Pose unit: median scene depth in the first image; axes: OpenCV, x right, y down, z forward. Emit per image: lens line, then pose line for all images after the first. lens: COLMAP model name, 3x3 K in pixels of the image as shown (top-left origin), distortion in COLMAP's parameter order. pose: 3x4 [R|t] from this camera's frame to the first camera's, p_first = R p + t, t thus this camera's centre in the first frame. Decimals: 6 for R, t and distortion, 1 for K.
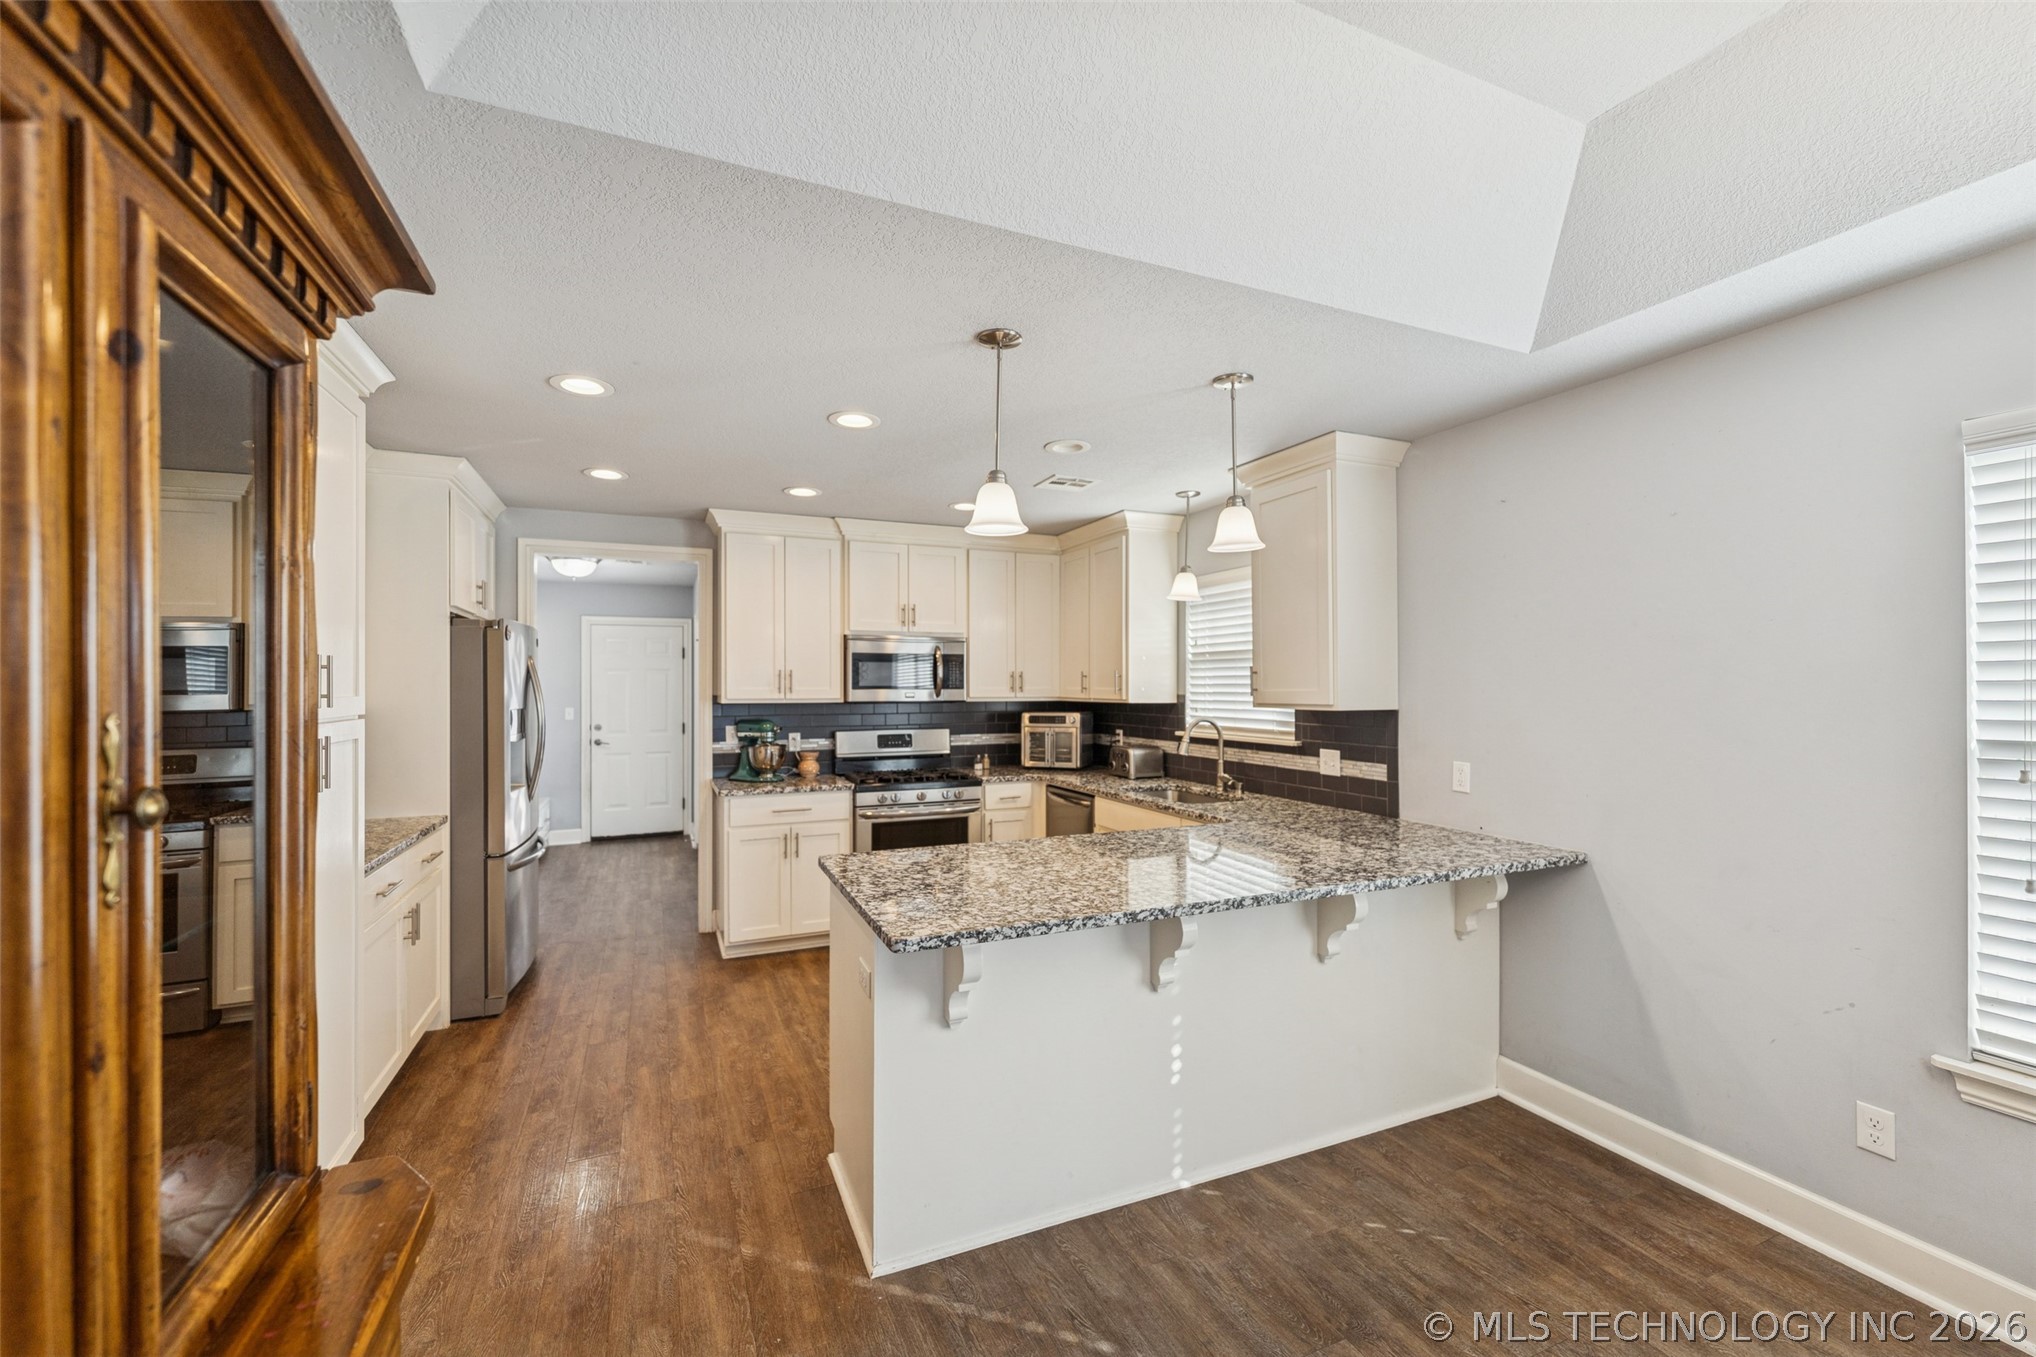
lens RADIAL K [[829.1, 0, 1020.7], [0, 829.1, 678.9], [0, 0, 1]] dist [0.004241, -0.000572]
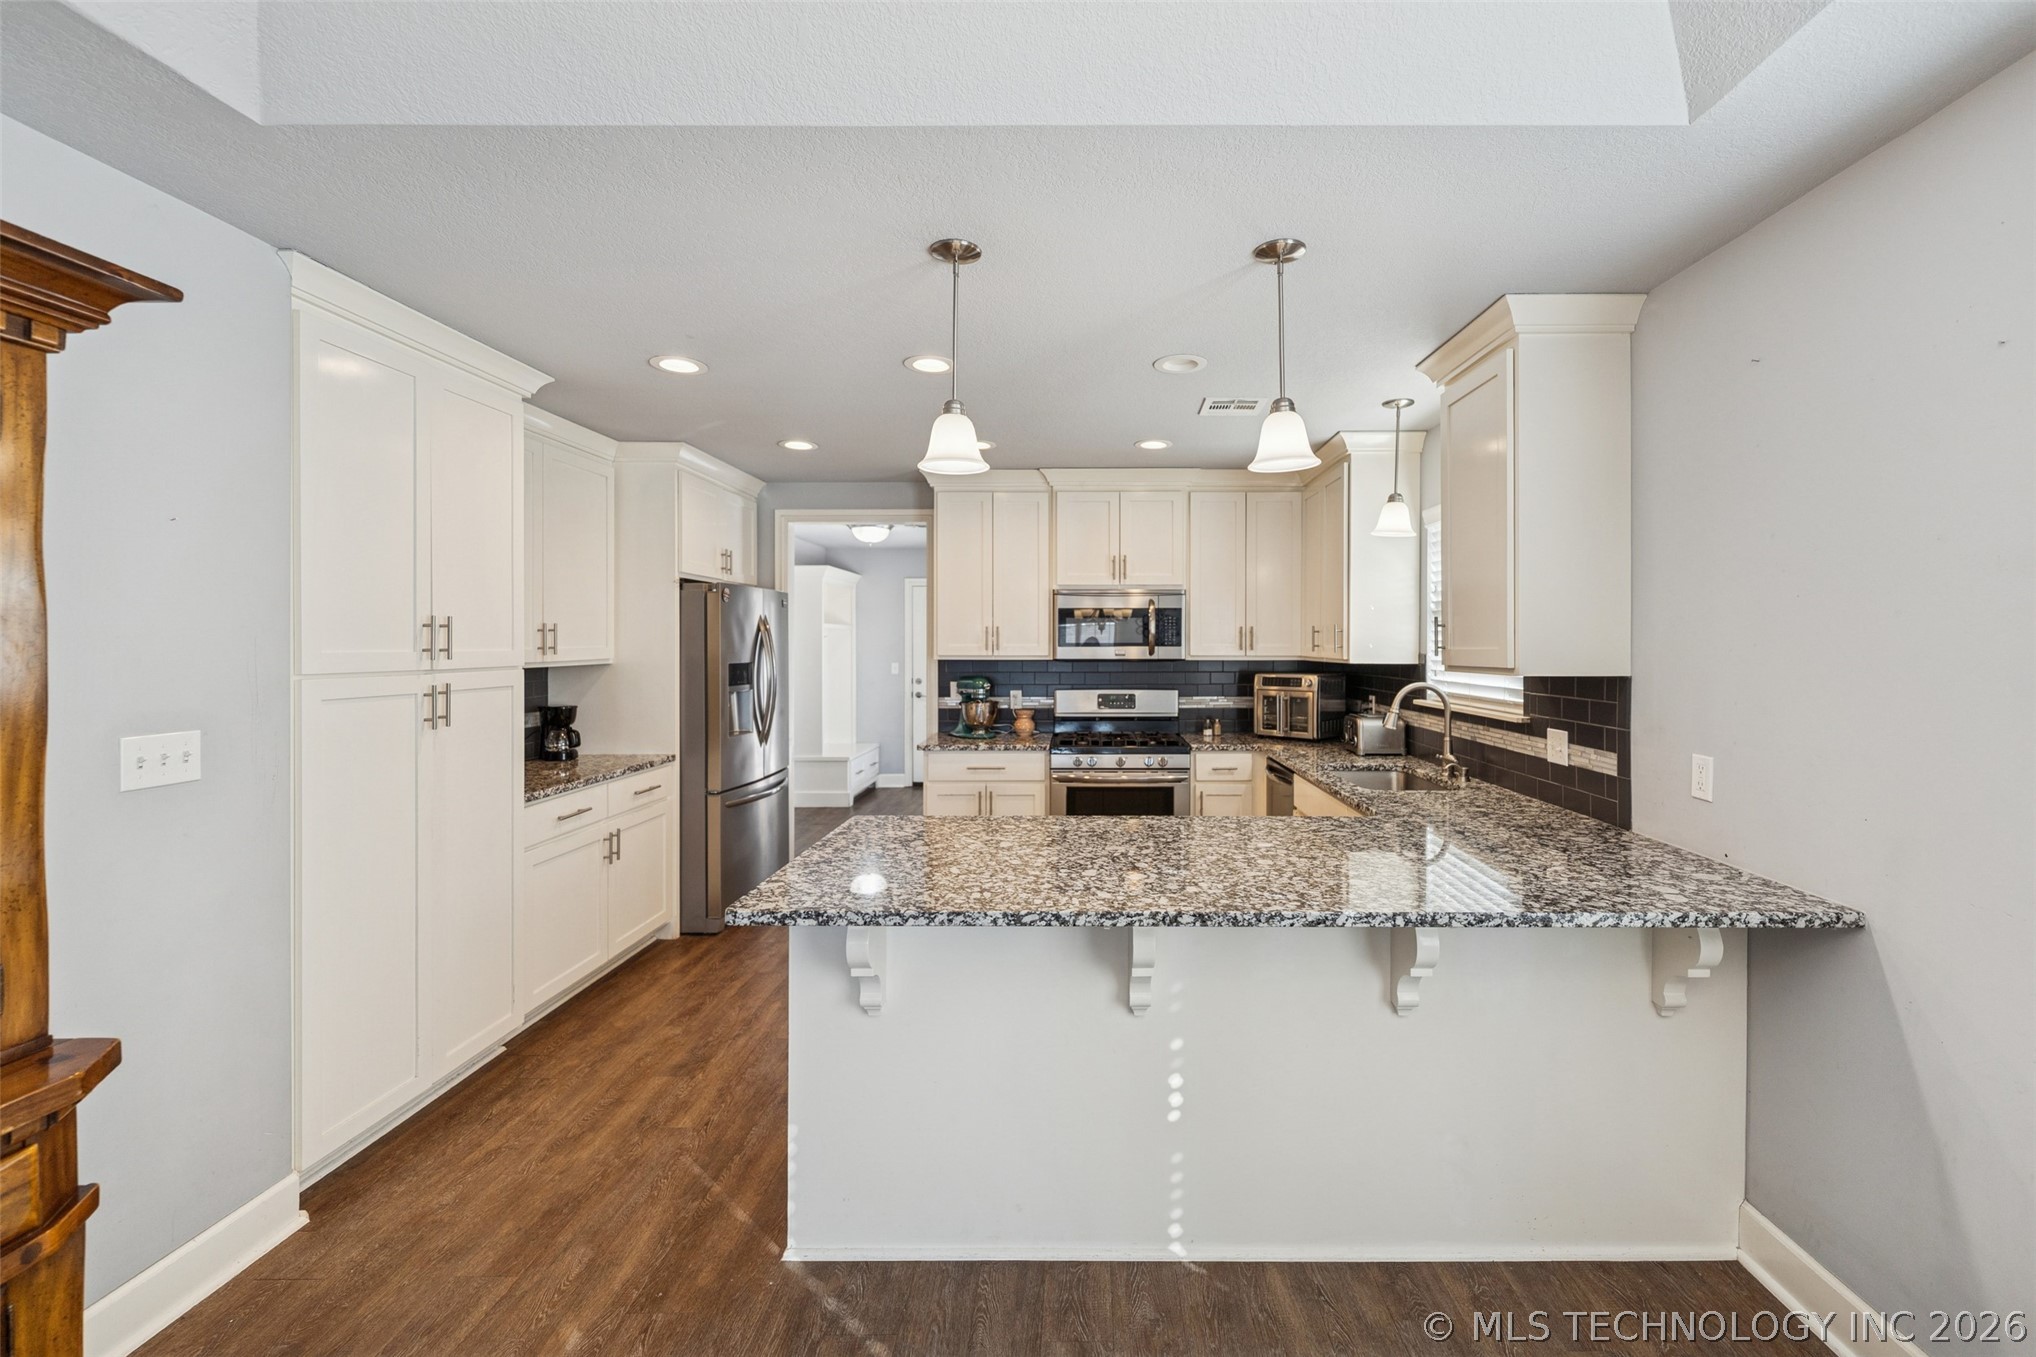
lens RADIAL K [[829.1, 0, 1092.5], [0, 829.1, 648.1], [0, 0, 1]] dist [0.004241, -0.000572]
pose [[0.917545, 0.003963, -0.397611, 0.324633], [-0.000125, 0.999953, 0.009679, 0.005742], [0.397631, -0.008831, 0.917503, 0.168674]]
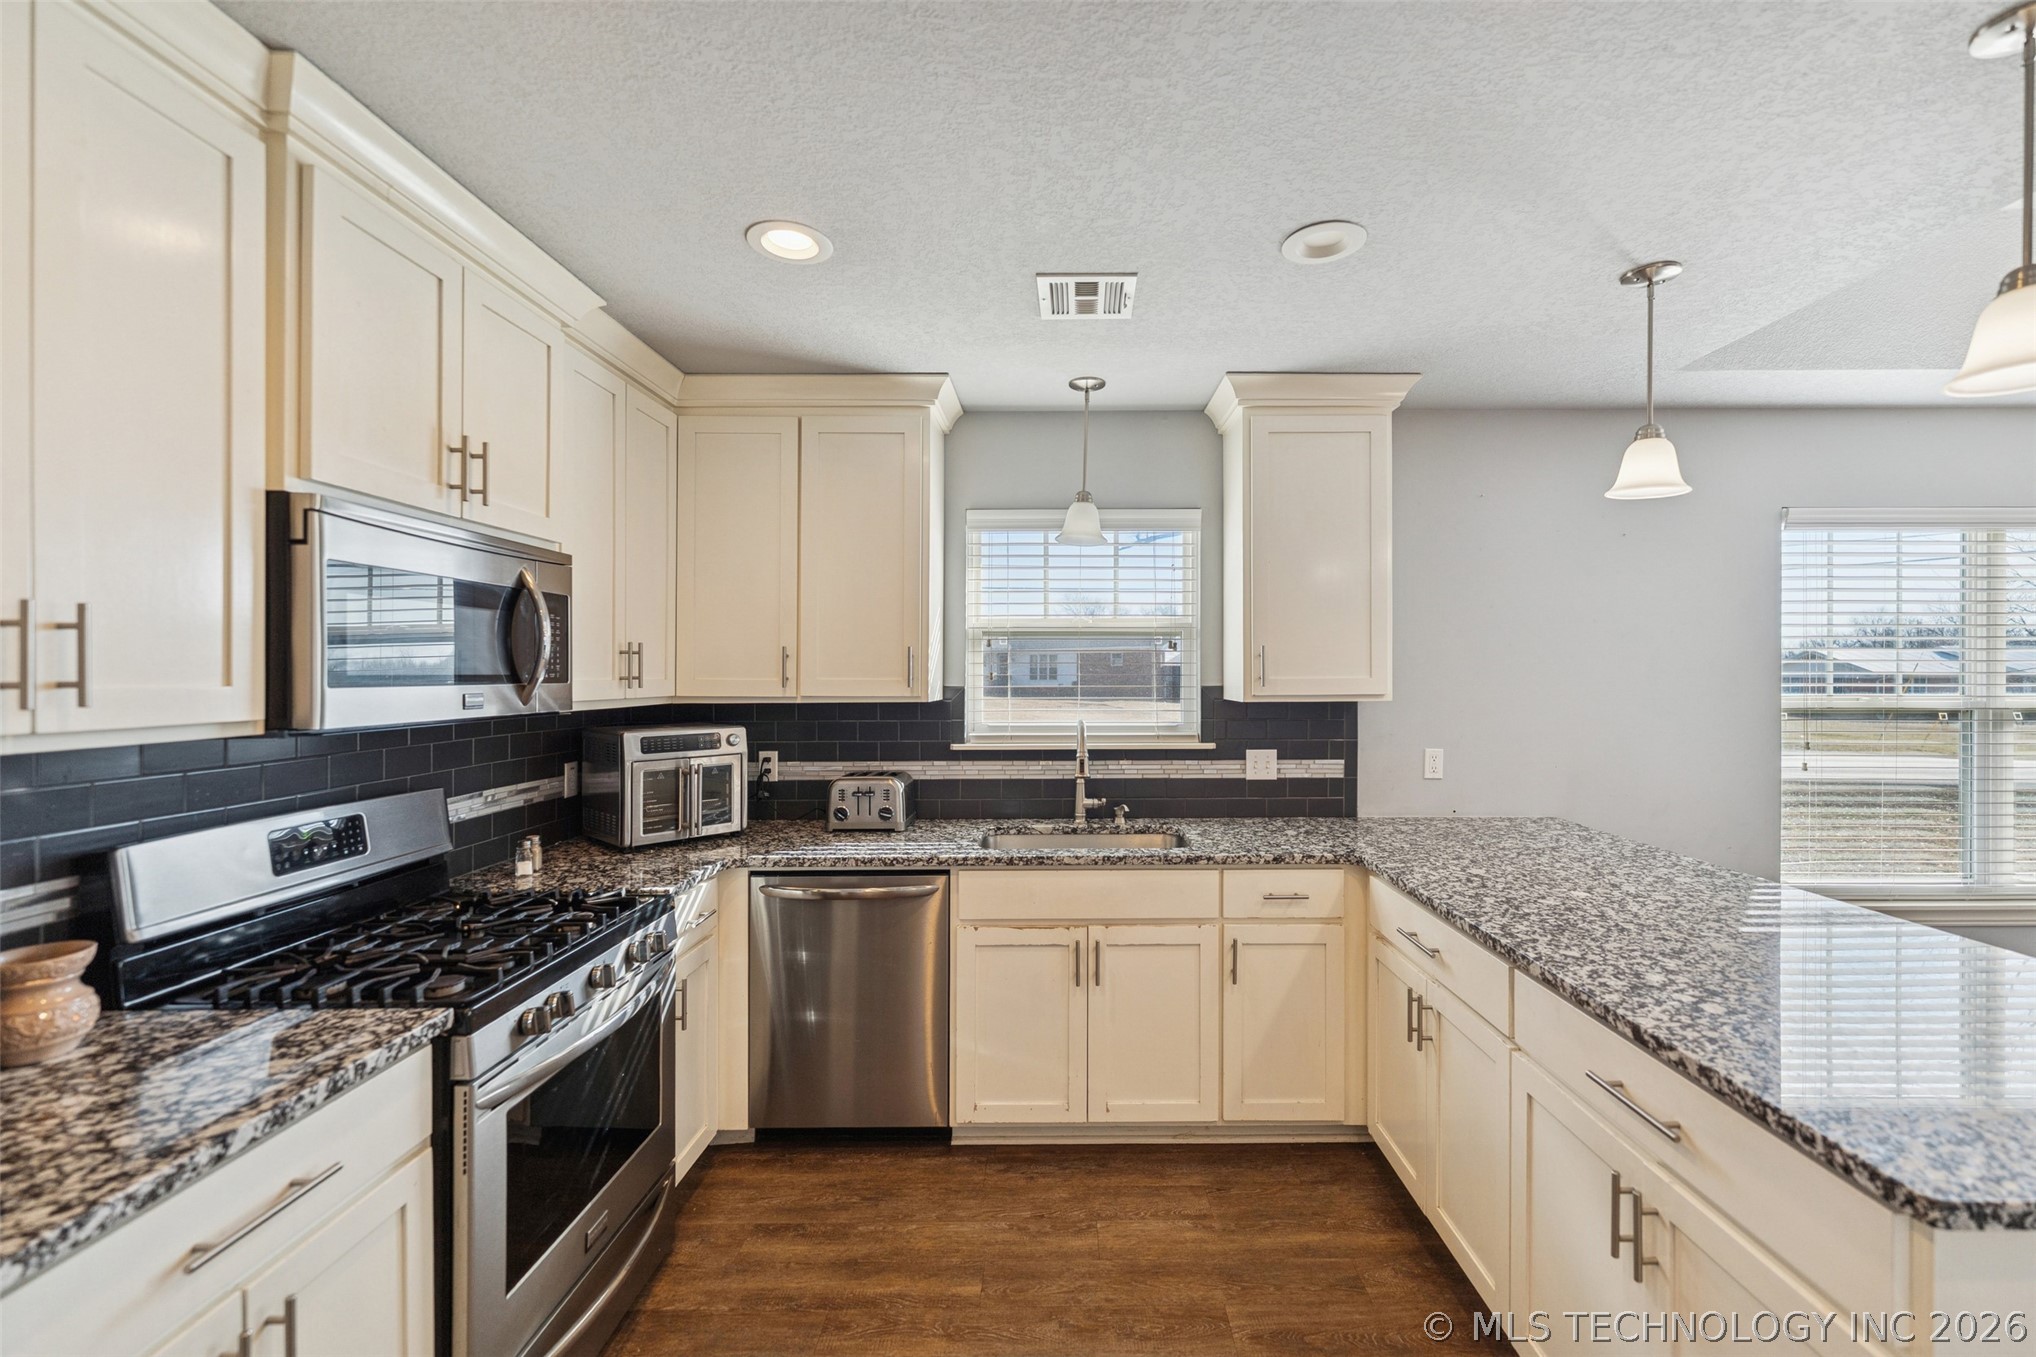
lens RADIAL K [[829.1, 0, 1024.5], [0, 829.1, 679.1], [0, 0, 1]] dist [0.004241, -0.000572]
pose [[0.422766, -0.006980, 0.906212, -0.541353], [-0.001286, 0.999965, 0.008302, 0.009682], [-0.906238, -0.004676, 0.422742, 0.978463]]
